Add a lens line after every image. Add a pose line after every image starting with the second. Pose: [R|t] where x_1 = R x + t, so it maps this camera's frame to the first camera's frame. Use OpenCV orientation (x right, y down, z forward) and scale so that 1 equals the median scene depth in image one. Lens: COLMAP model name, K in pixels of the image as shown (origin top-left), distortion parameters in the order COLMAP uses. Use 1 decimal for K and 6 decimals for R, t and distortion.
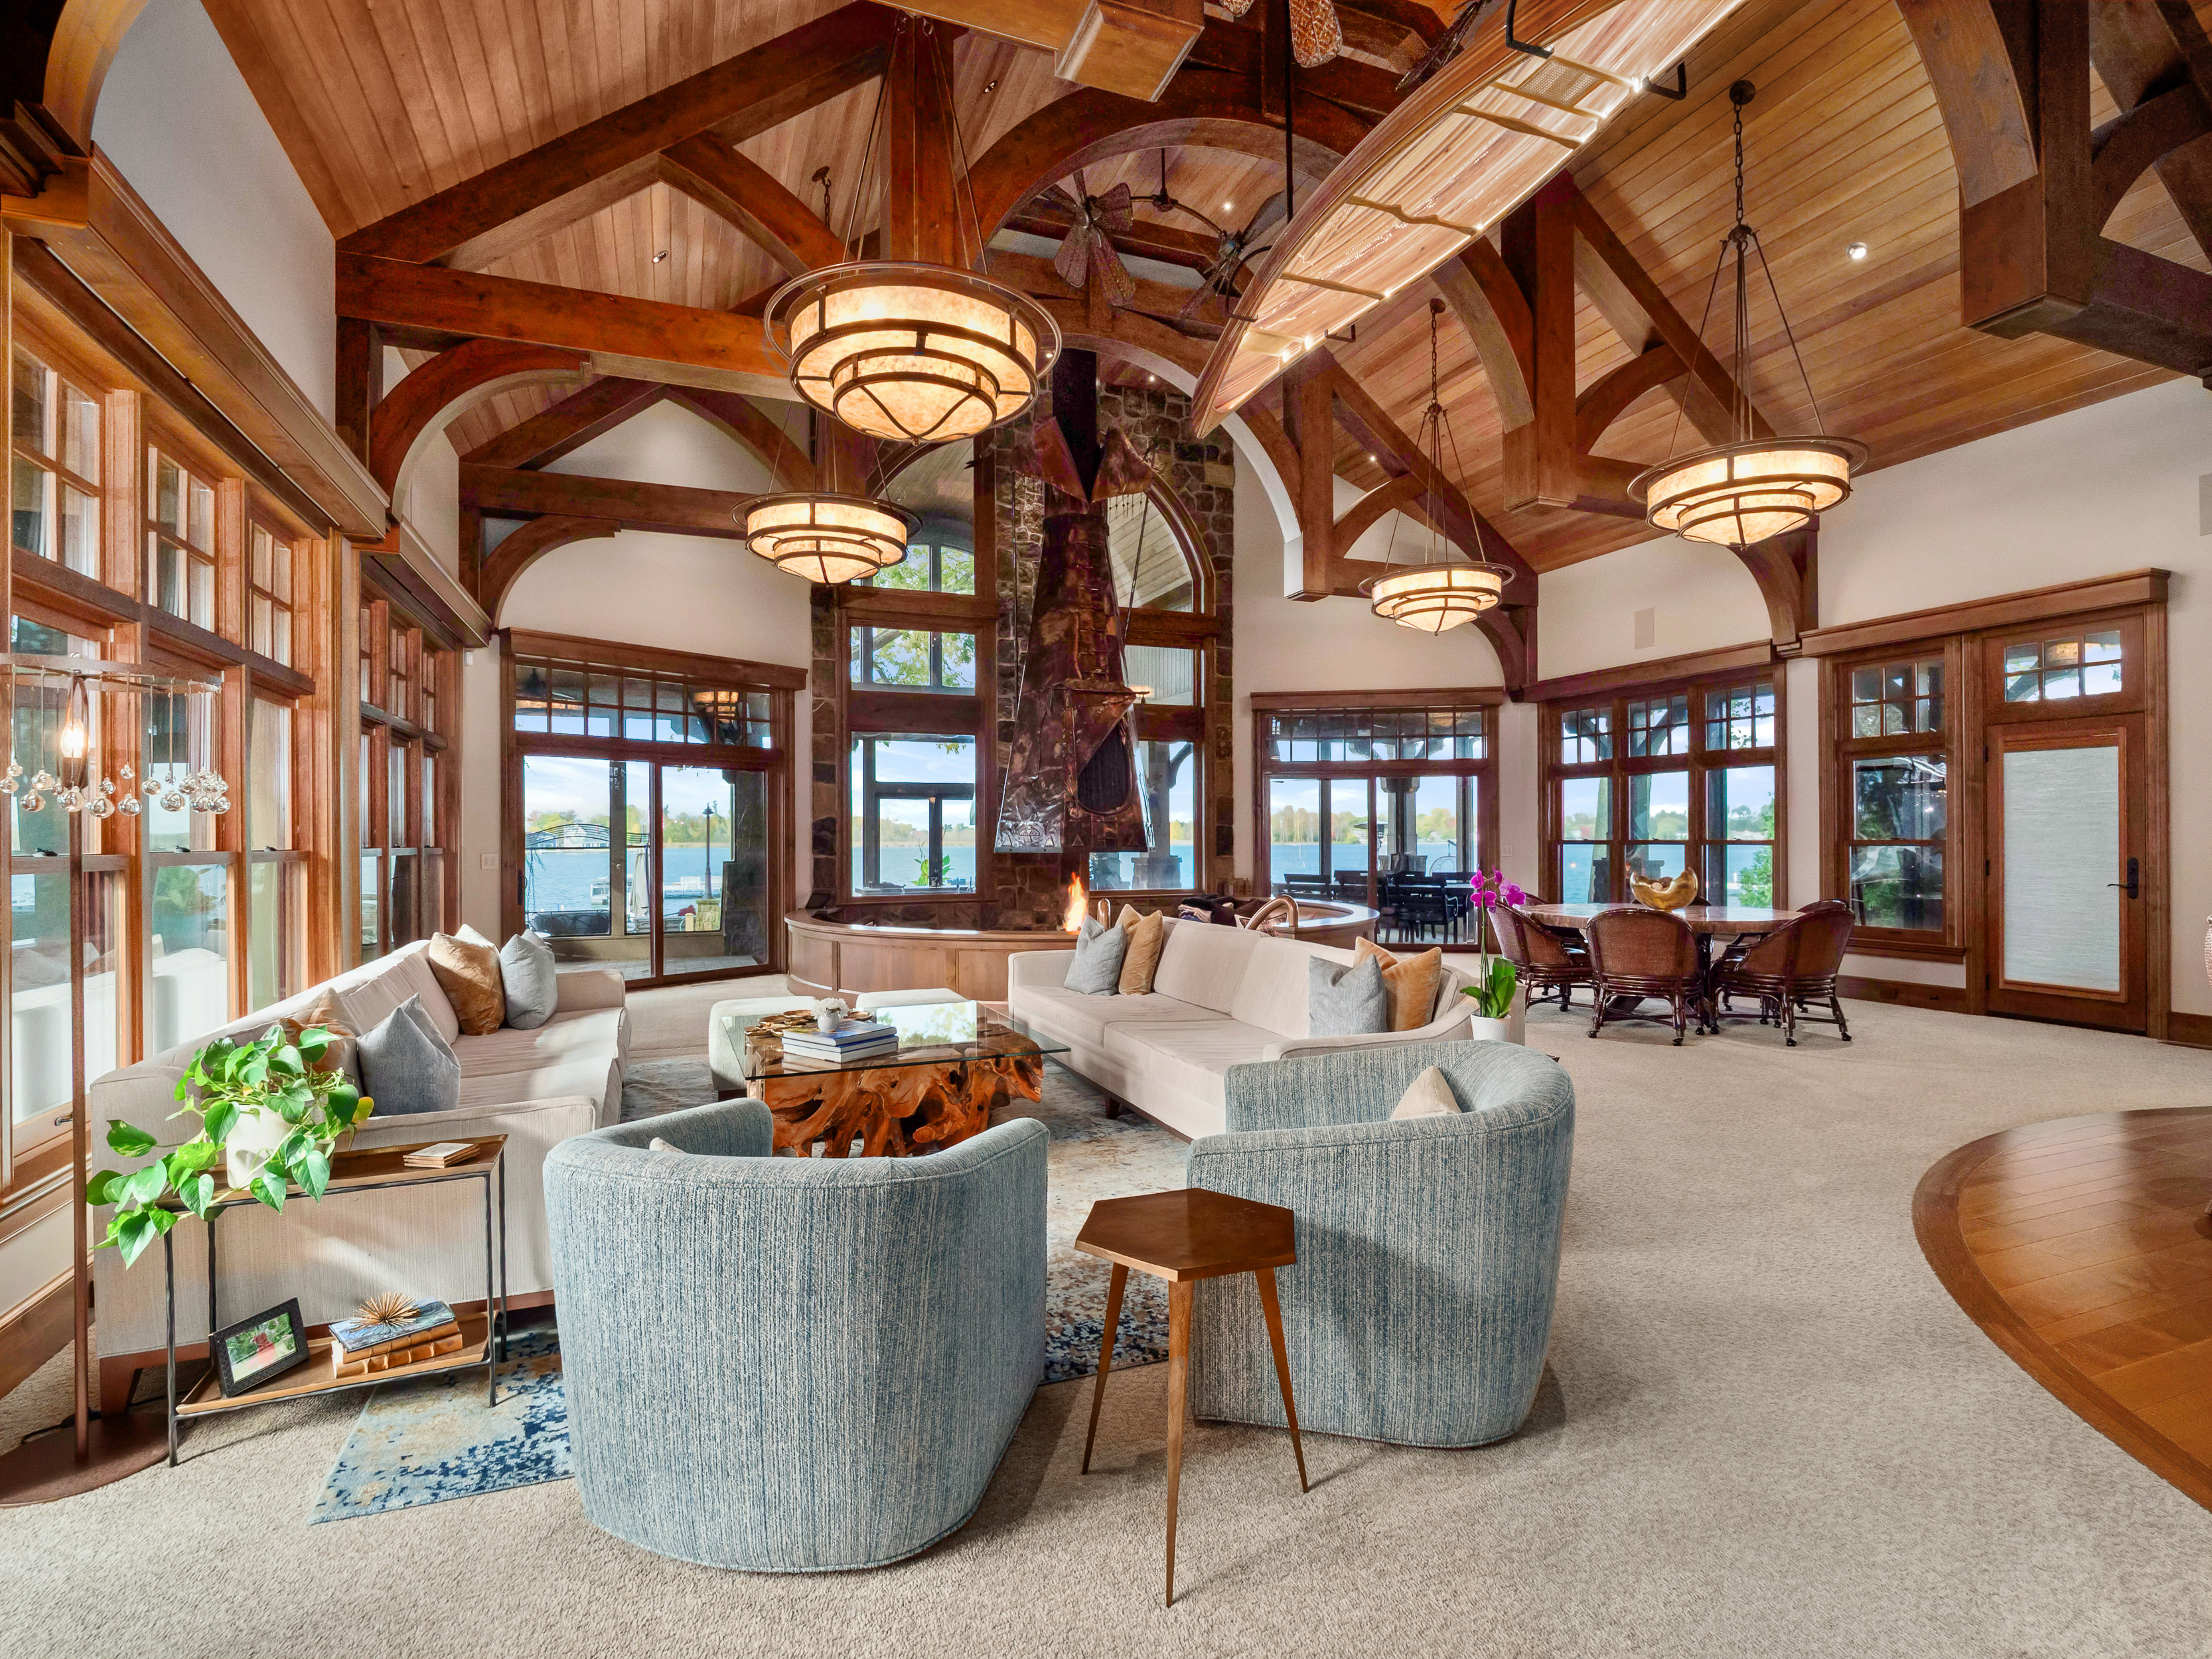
lens RADIAL K [[1071.1, 0, 1097.6], [0, 1071.1, 834.4], [0, 0, 1]] dist [0.003219, -0.010002]
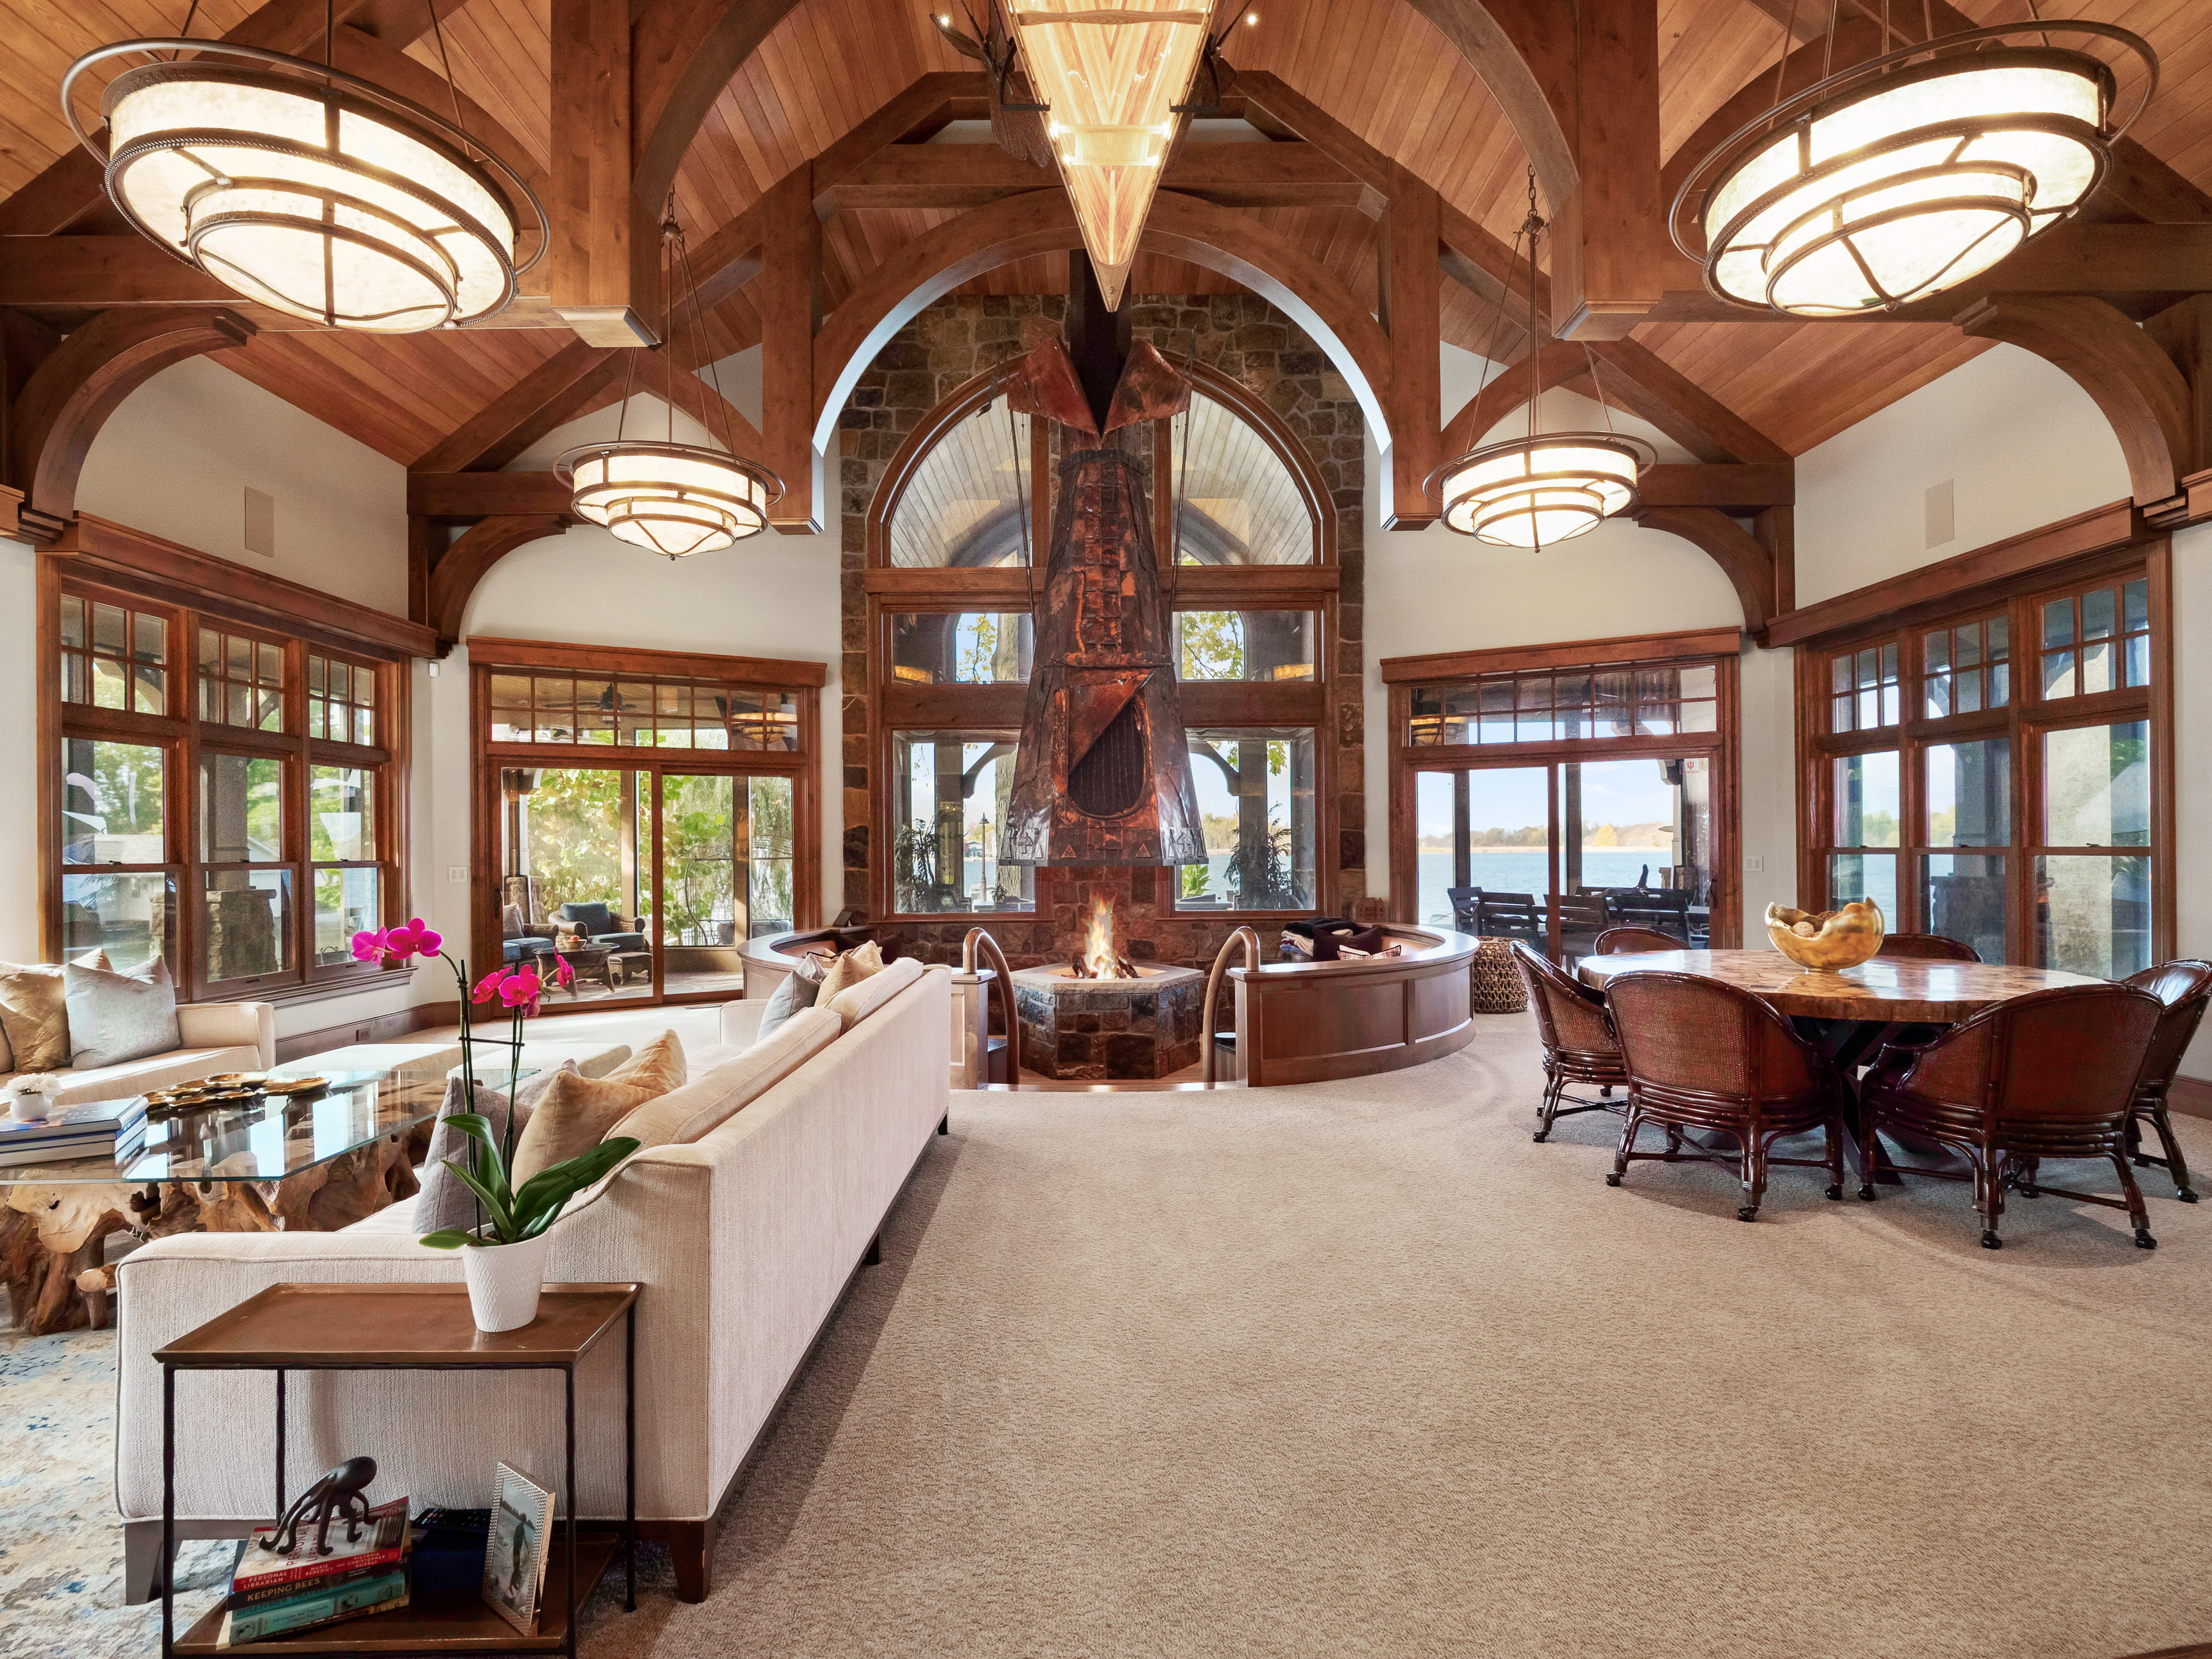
lens RADIAL K [[1081.8, 0, 1103.1], [0, 1081.8, 841.8], [0, 0, 1]] dist [0.003003, -0.007463]
pose [[0.933454, -0.005685, -0.358651, 0.278185], [0.005899, 0.999982, -0.000498, -0.000851], [0.358648, -0.001651, 0.933472, 0.228718]]
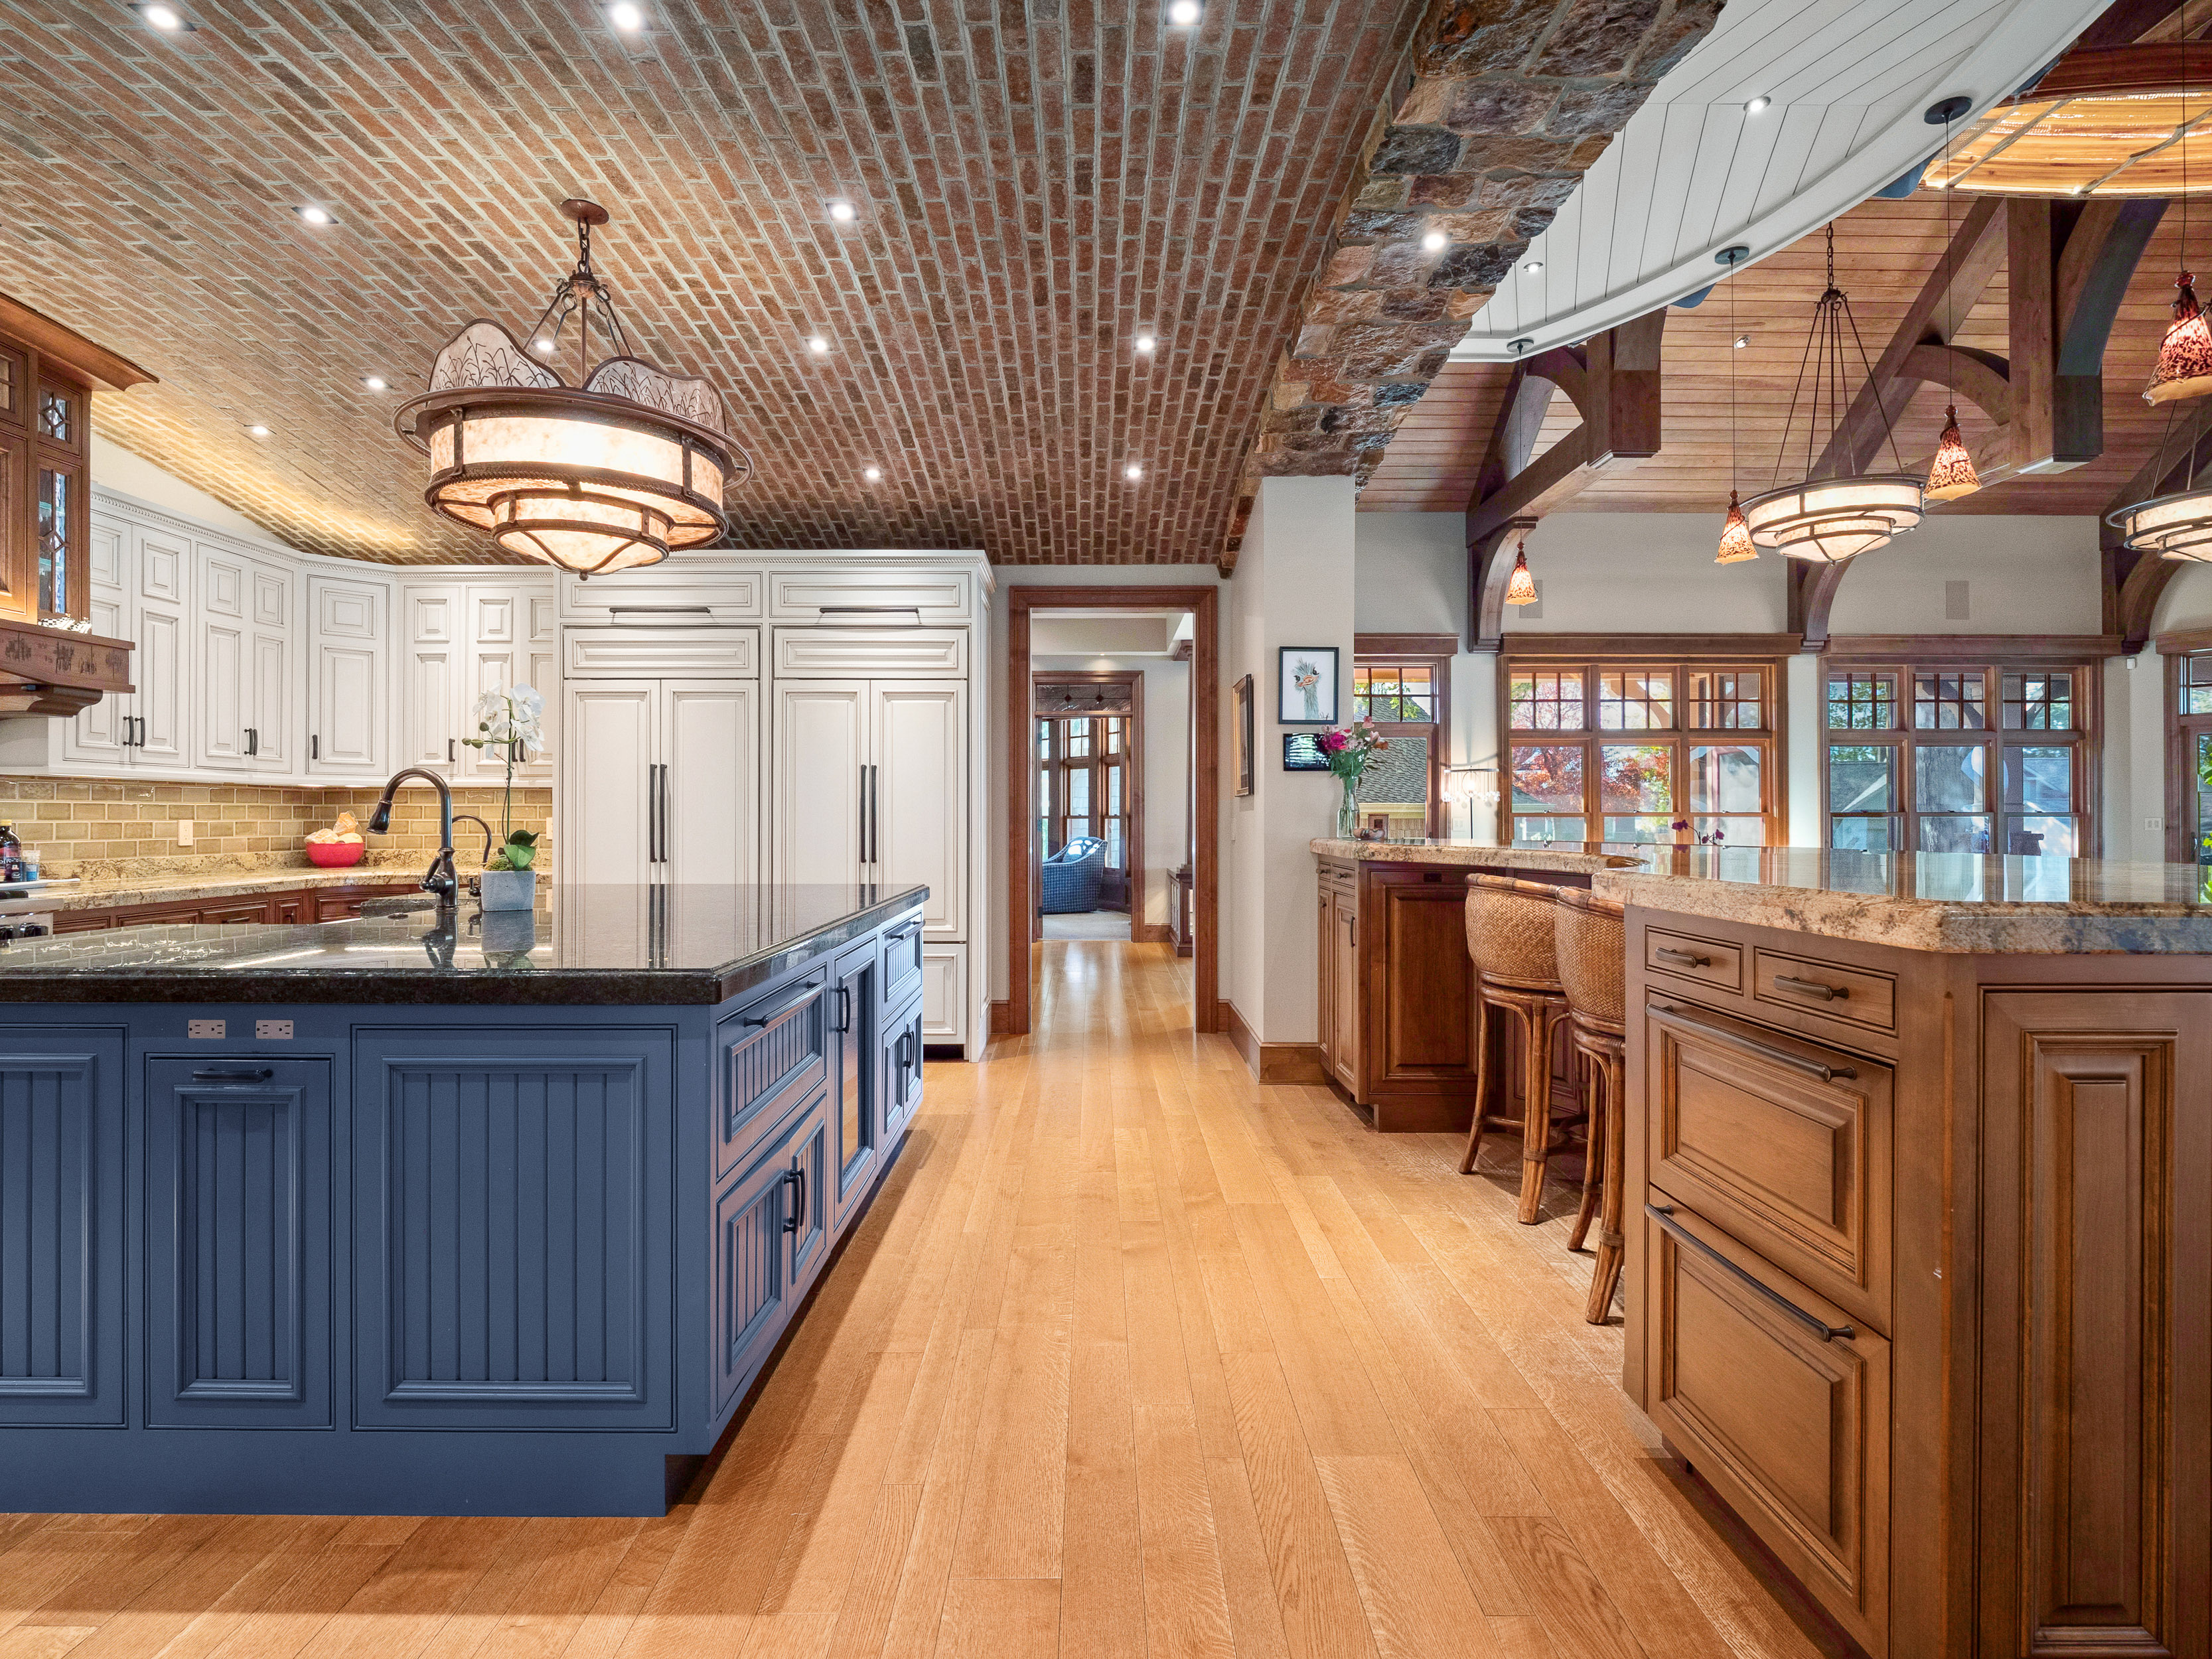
lens RADIAL K [[1084.5, 0, 1103.6], [0, 1084.5, 816.9], [0, 0, 1]] dist [-0.005473, -0.001329]
pose [[-0.357635, 0.003785, -0.933854, 0.829237], [0.005459, 0.999983, 0.001962, 0.006393], [0.933846, -0.004396, -0.357650, 0.252822]]
